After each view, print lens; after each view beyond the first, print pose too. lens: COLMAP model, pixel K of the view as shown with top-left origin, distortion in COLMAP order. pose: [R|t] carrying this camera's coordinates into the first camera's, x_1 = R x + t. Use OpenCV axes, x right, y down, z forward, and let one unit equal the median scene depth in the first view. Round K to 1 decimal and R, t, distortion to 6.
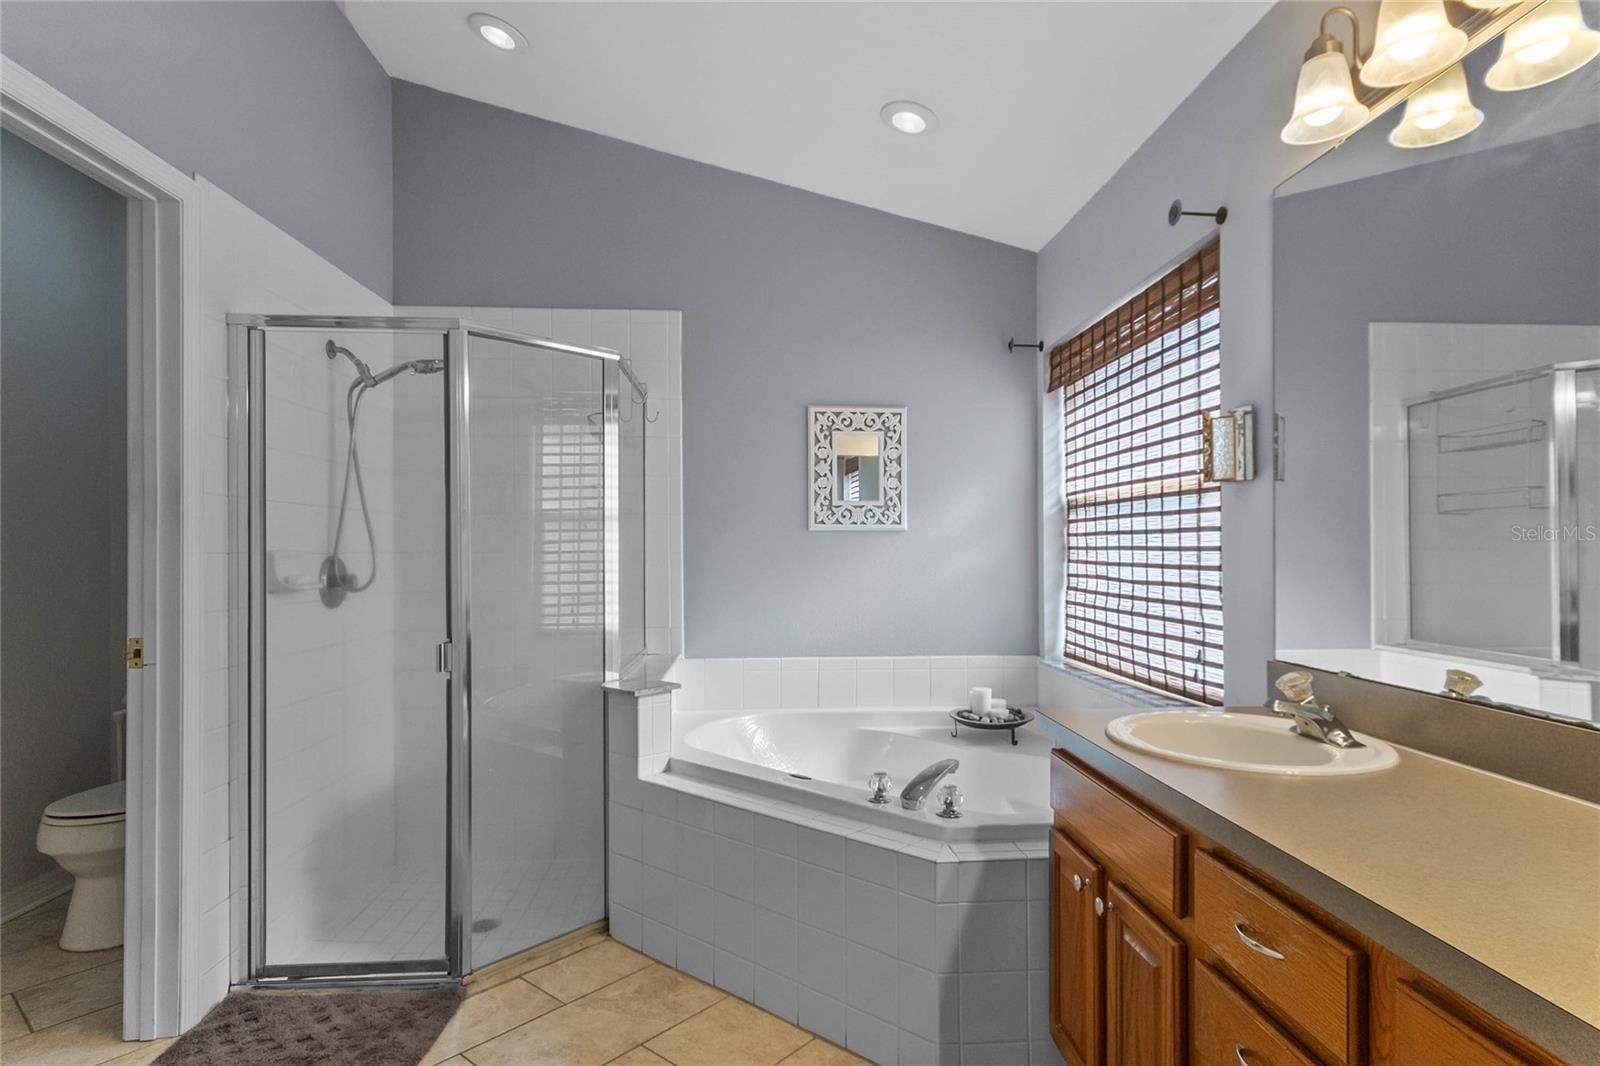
lens RADIAL K [[824.9, 0, 800.0], [0, 824.9, 533.0], [0, 0, 1]] dist [0.003925, 0.002107]
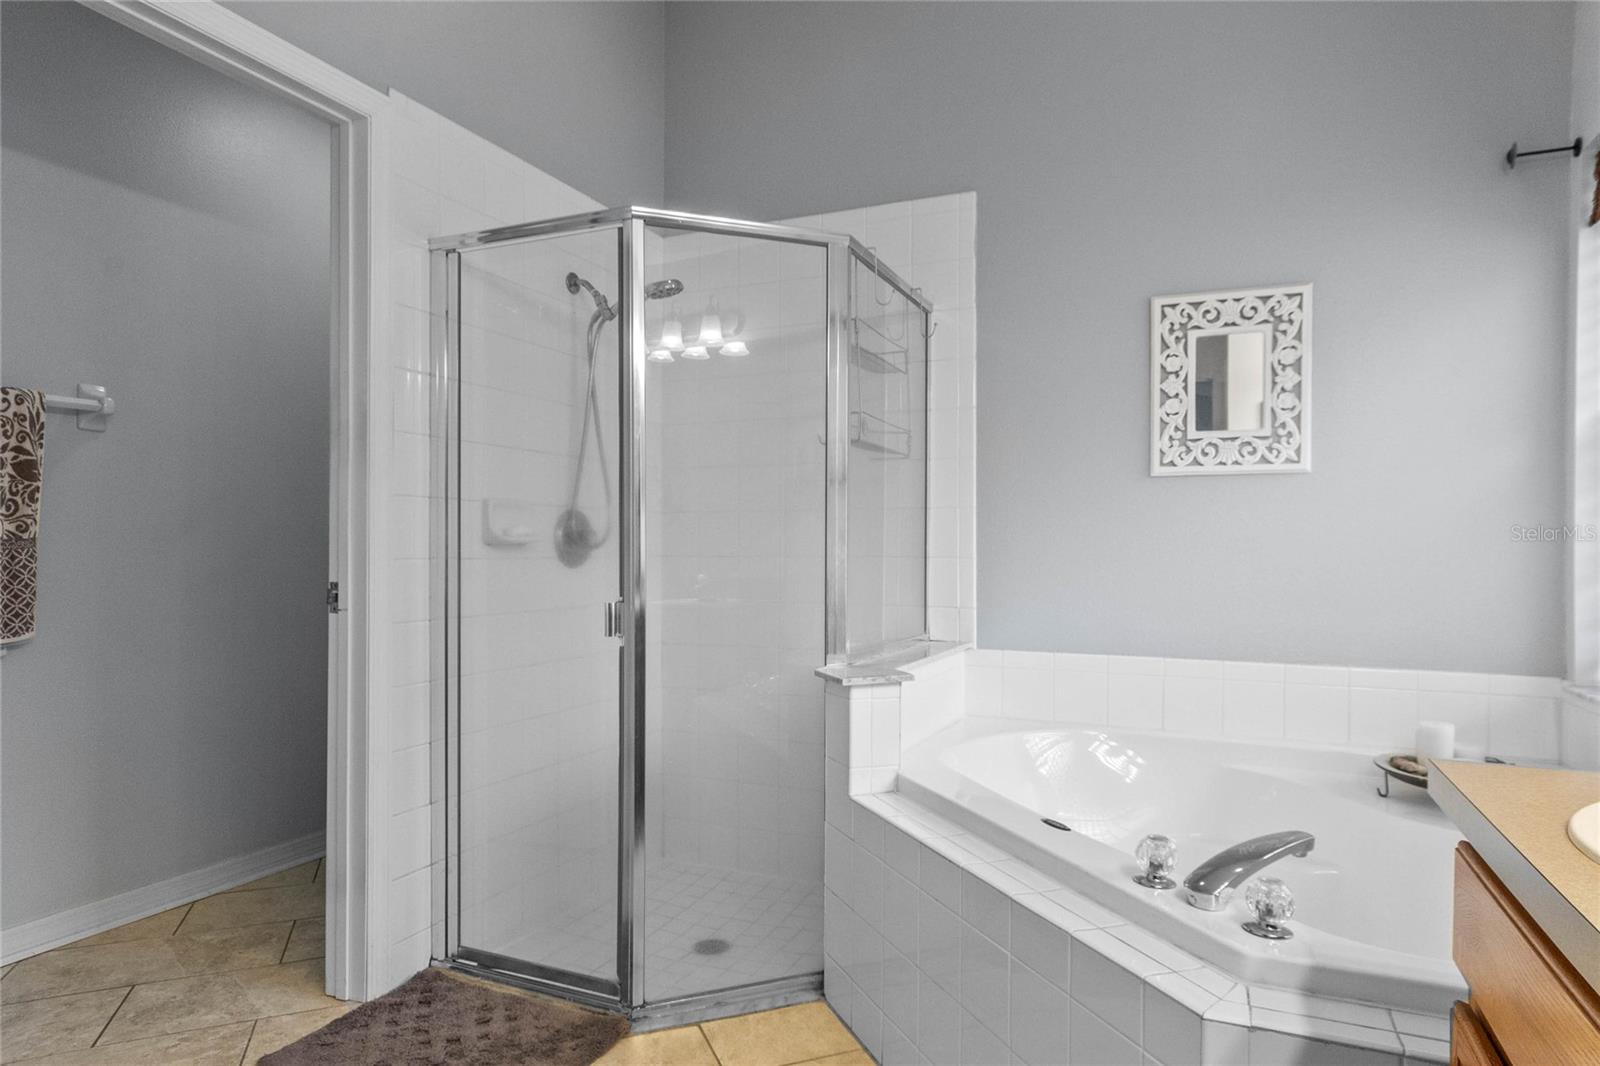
lens RADIAL K [[930.4, 0, 800.0], [0, 930.4, 533.0], [0, 0, 1]] dist [-0.015234, 0.022571]
pose [[0.895105, 0.002738, -0.445846, 0.117204], [0.002725, 0.999929, 0.011611, 0.043456], [0.445847, -0.011608, 0.895034, 0.201001]]
